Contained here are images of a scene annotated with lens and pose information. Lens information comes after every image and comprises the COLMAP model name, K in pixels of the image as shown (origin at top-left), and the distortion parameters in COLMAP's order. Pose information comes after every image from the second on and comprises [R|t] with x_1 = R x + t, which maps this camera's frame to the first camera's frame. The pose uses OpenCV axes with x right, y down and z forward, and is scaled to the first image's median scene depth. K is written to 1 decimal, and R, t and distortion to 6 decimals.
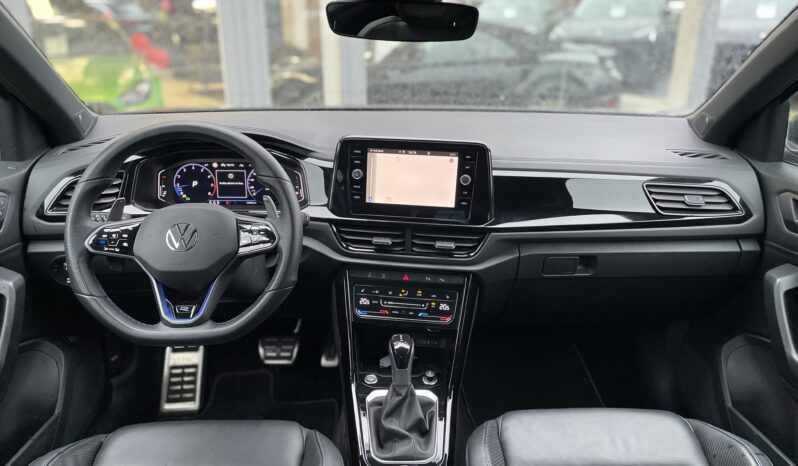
lens RADIAL K [[595.3, 0, 401.2], [0, 595.3, 230.2], [0, 0, 1]] dist [0.025299, -0.025903]
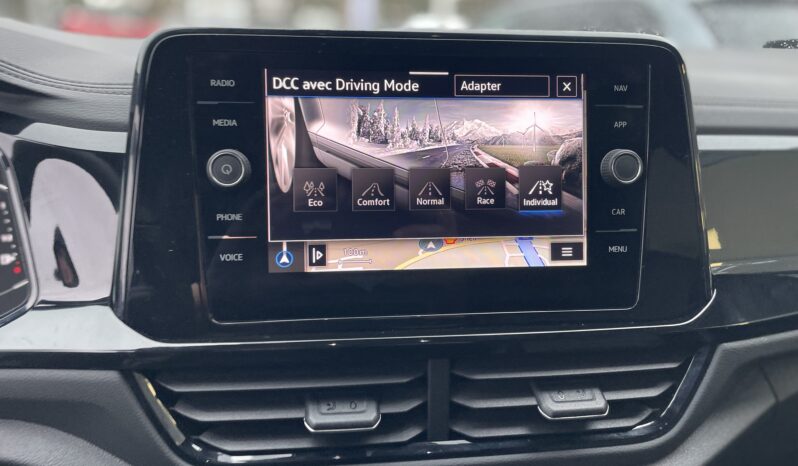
lens RADIAL K [[595.3, 0, 396.1], [0, 595.3, 233.0], [0, 0, 1]] dist [0.025299, -0.025903]
pose [[0.967468, -0.067423, 0.243845, -0.067291], [0.090967, 0.992081, -0.086605, -0.036787], [-0.236075, 0.105970, 0.965939, 0.729354]]
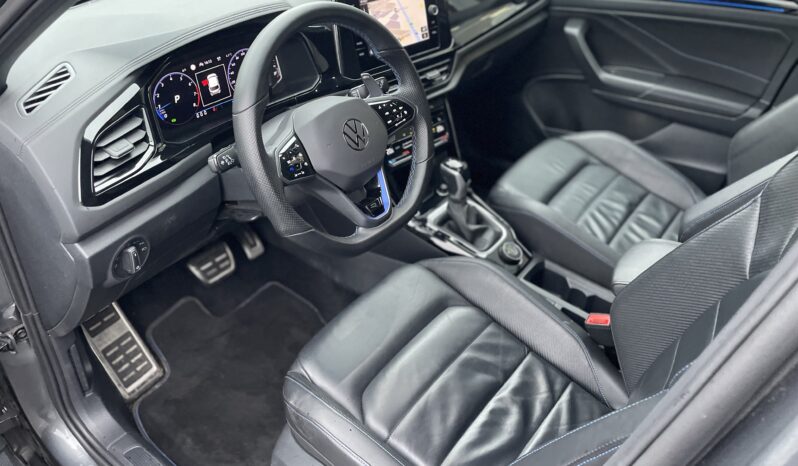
lens RADIAL K [[595.3, 0, 398.8], [0, 595.3, 236.1], [0, 0, 1]] dist [0.025299, -0.025903]
pose [[0.624176, -0.465390, 0.627548, -0.799130], [0.265623, 0.881787, 0.389738, -0.158990], [-0.734744, -0.076574, 0.674009, 0.260941]]
